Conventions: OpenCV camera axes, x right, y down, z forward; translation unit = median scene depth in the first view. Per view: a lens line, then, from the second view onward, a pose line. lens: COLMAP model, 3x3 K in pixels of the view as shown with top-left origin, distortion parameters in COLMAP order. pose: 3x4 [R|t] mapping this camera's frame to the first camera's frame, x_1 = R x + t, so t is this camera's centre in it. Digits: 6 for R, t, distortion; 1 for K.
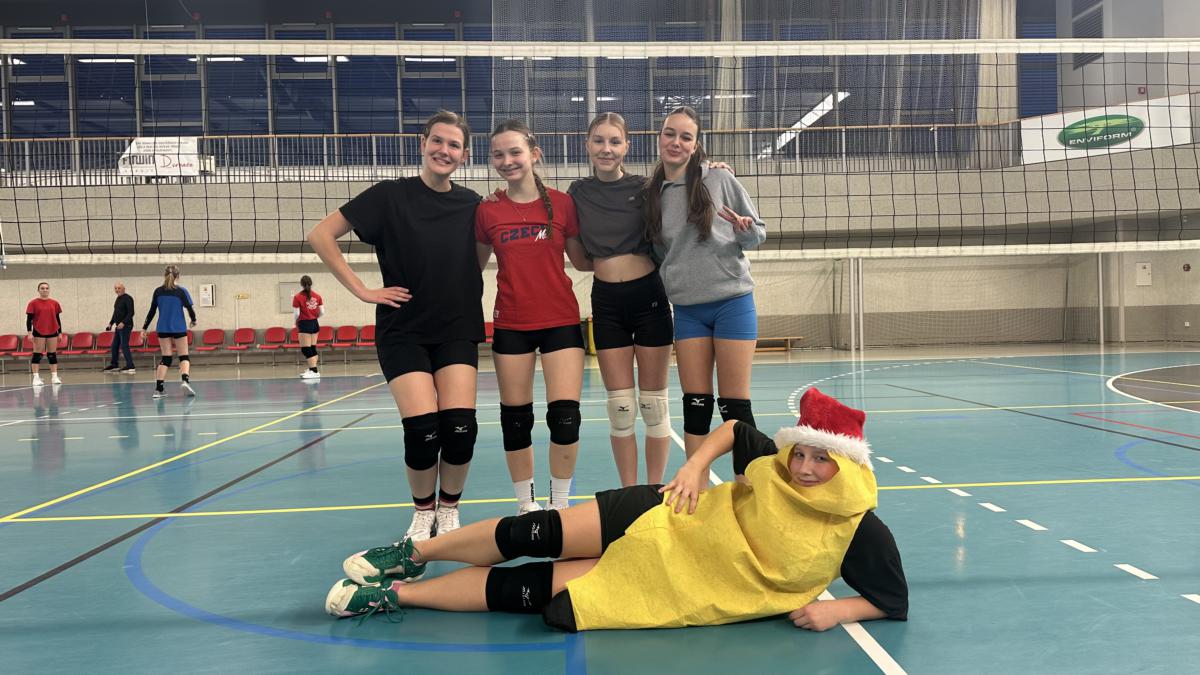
lens RADIAL K [[800.3, 0, 600.3], [0, 800.3, 332.7], [0, 0, 1]] dist [0.028954, -0.021061]
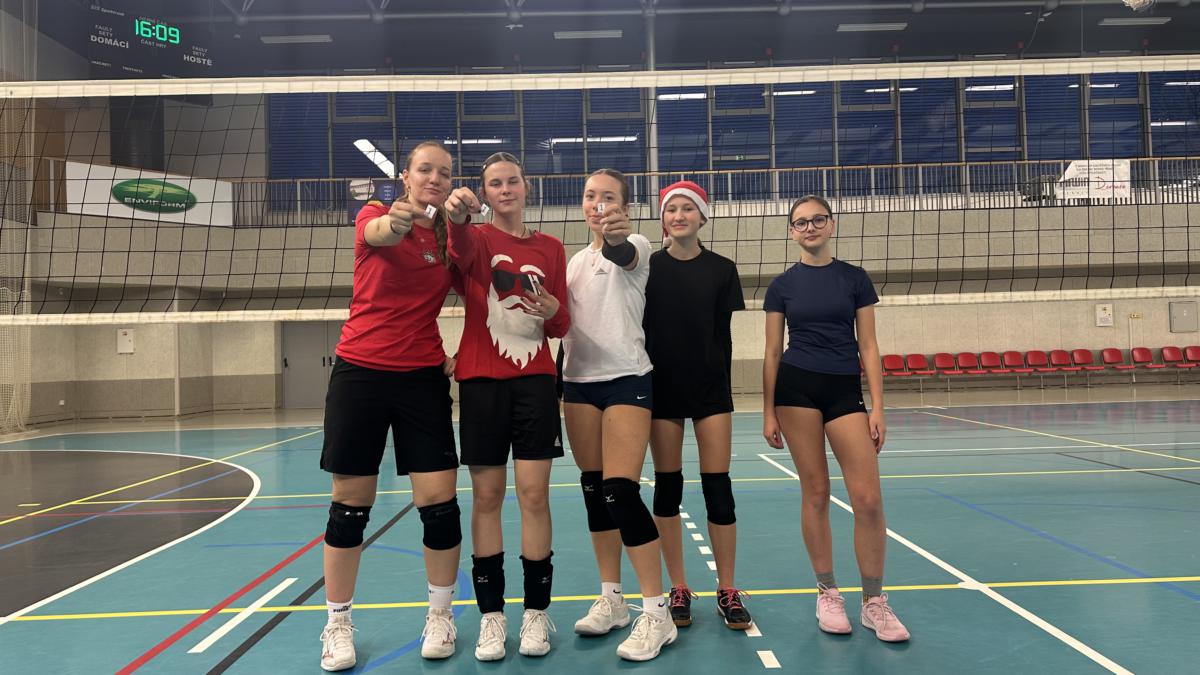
lens RADIAL K [[800.3, 0, 599.6], [0, 800.3, 345.8], [0, 0, 1]] dist [0.028954, -0.021061]
pose [[0.999698, -0.002240, -0.024489, -1.100290], [0.001432, 0.999456, -0.032952, 0.024652], [0.024550, 0.032907, 0.999157, -0.027113]]
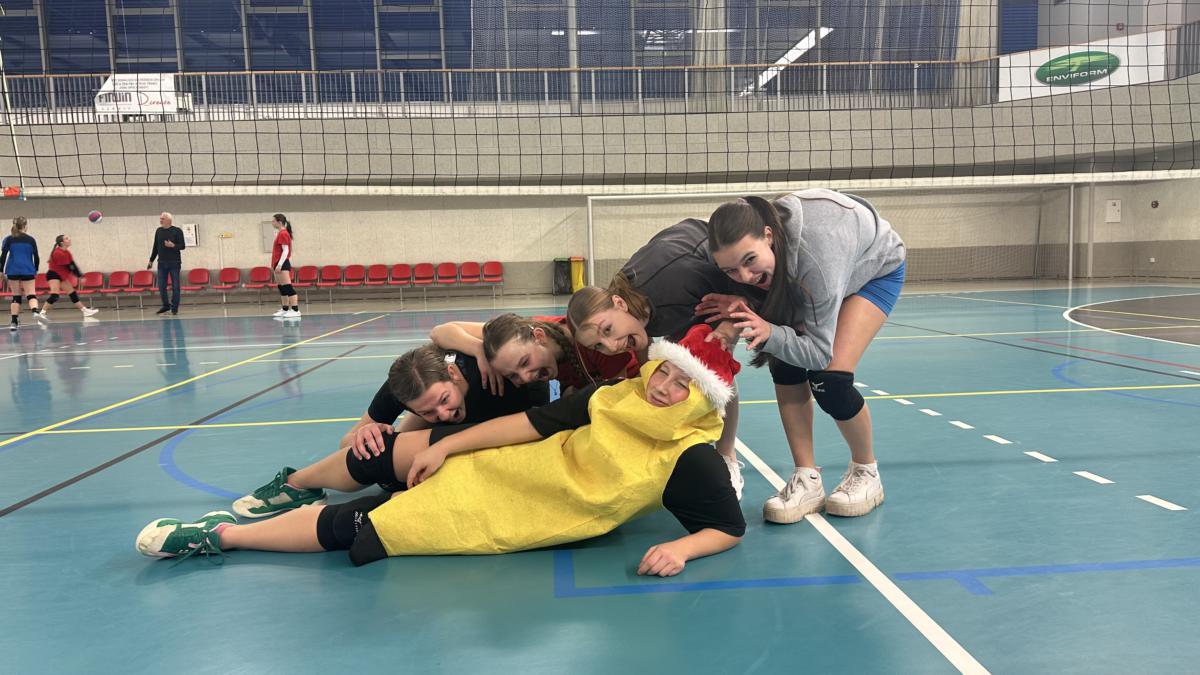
lens RADIAL K [[800.3, 0, 595.8], [0, 800.3, 336.8], [0, 0, 1]] dist [0.028954, -0.021061]
pose [[0.999858, -0.005200, 0.016035, 0.000368], [0.003940, 0.996976, 0.077613, 0.004393], [-0.016390, -0.077539, 0.996855, -0.019934]]
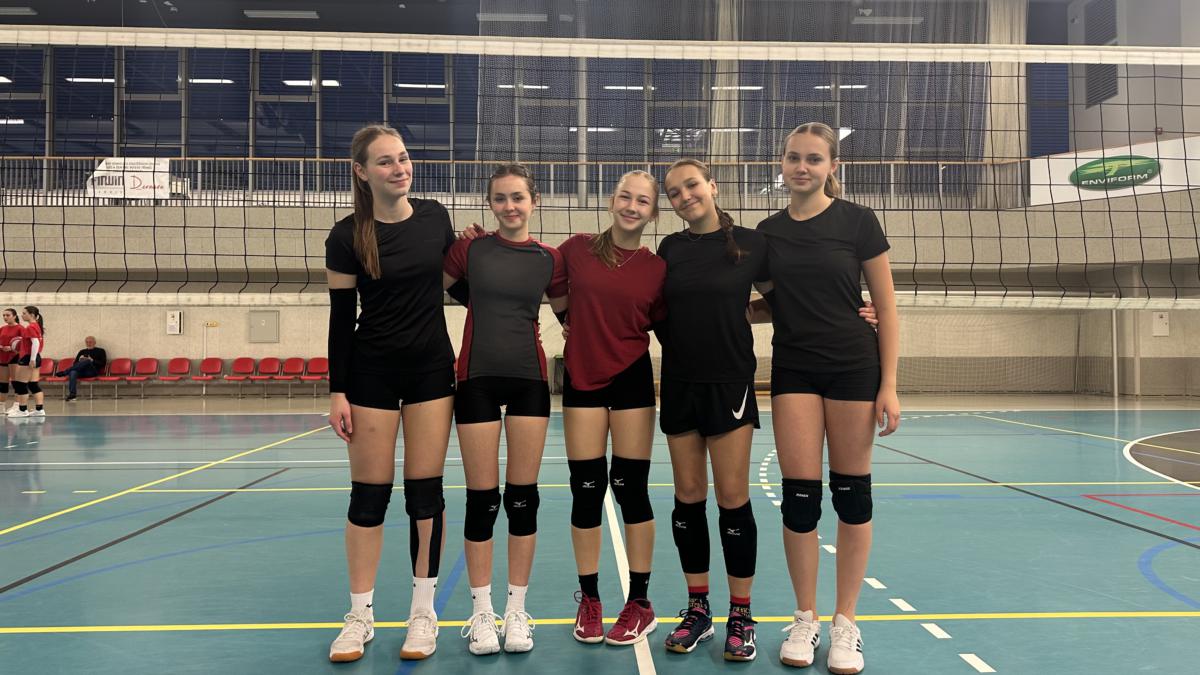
lens RADIAL K [[800.3, 0, 598.1], [0, 800.3, 334.8], [0, 0, 1]] dist [0.028954, -0.021061]
pose [[0.999634, 0.023776, -0.012935, 0.028104], [-0.024227, 0.999063, -0.035853, -0.009713], [0.012071, 0.036153, 0.999273, 0.048901]]
